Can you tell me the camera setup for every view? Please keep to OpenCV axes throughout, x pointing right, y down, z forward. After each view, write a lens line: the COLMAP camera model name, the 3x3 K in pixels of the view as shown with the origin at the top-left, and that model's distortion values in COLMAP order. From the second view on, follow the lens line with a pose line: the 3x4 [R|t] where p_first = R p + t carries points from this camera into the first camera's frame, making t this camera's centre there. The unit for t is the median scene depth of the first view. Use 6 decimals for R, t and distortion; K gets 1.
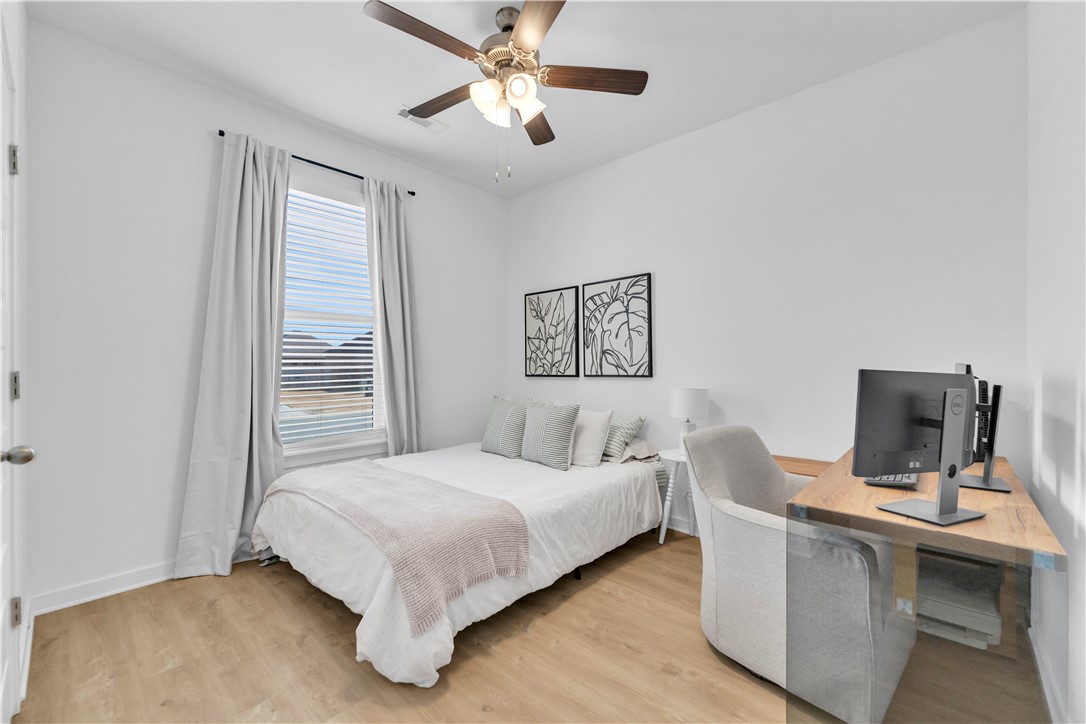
lens RADIAL K [[439.7, 0, 539.6], [0, 439.7, 374.4], [0, 0, 1]] dist [0.001283, 0.000342]
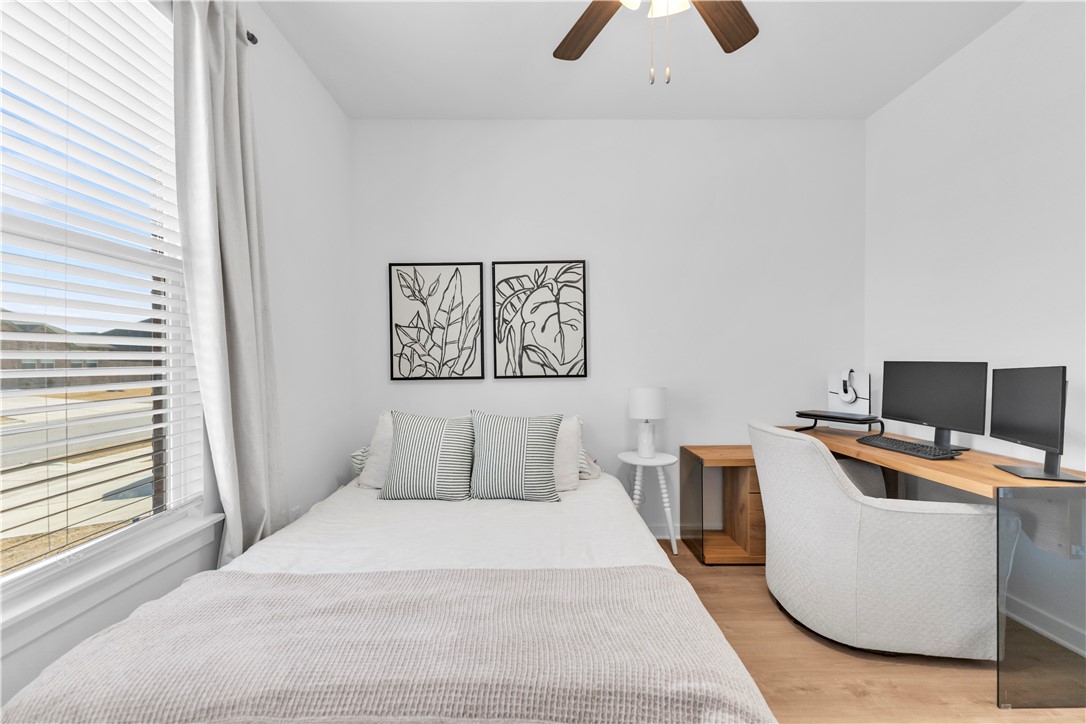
lens RADIAL K [[439.7, 0, 539.6], [0, 439.7, 374.4], [0, 0, 1]] dist [0.001283, 0.000342]
pose [[0.732304, -0.019815, 0.680689, -0.394554], [0.017306, 0.999795, 0.010486, -0.009196], [-0.680758, 0.004102, 0.732497, 0.374337]]
